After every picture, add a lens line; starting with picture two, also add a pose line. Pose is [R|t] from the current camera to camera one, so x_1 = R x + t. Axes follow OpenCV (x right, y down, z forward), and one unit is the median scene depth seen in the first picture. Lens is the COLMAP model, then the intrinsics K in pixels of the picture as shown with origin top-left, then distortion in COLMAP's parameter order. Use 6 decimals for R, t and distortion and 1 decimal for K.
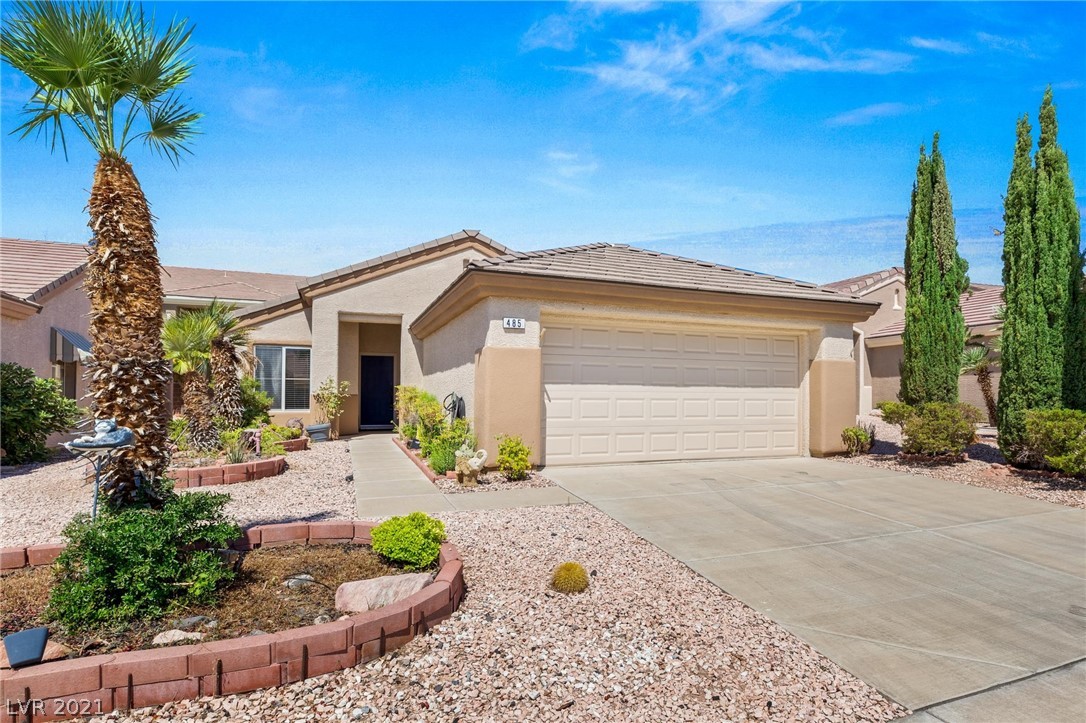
lens RADIAL K [[512.8, 0, 550.3], [0, 512.8, 365.3], [0, 0, 1]] dist [-0.003045, -0.000708]
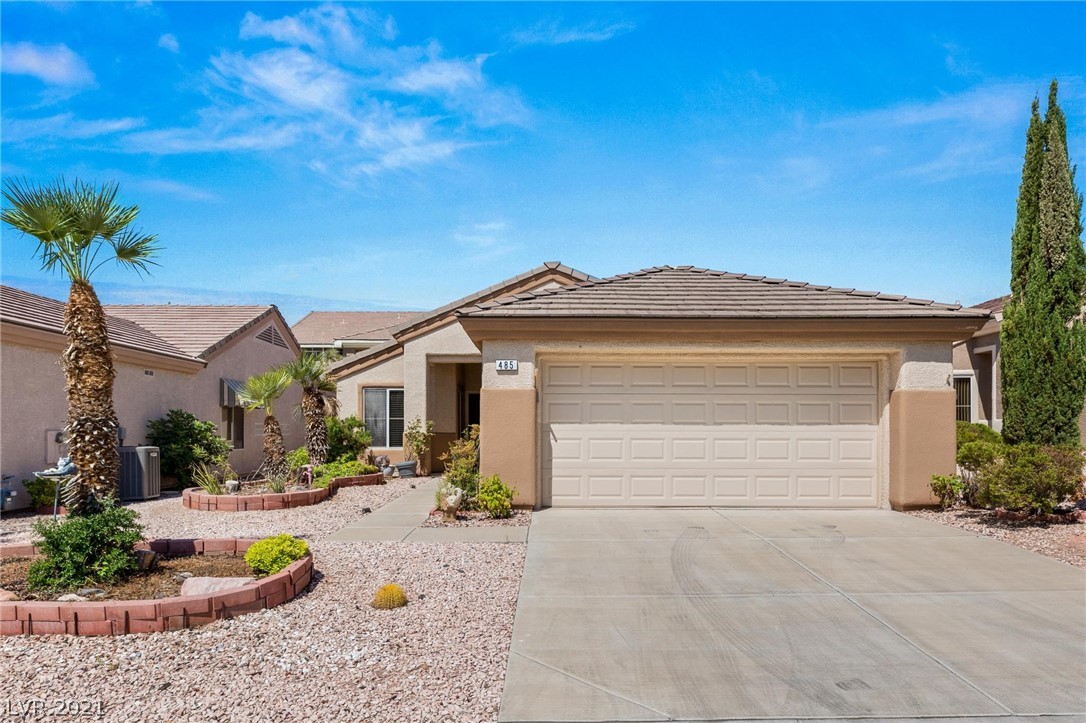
lens RADIAL K [[572.9, 0, 543.4], [0, 572.9, 400.2], [0, 0, 1]] dist [-0.001794, 0.000323]
pose [[0.942564, -0.022316, -0.333279, 0.427695], [0.024270, 0.999704, 0.001700, -0.014056], [0.333143, -0.009691, 0.942827, -0.055993]]
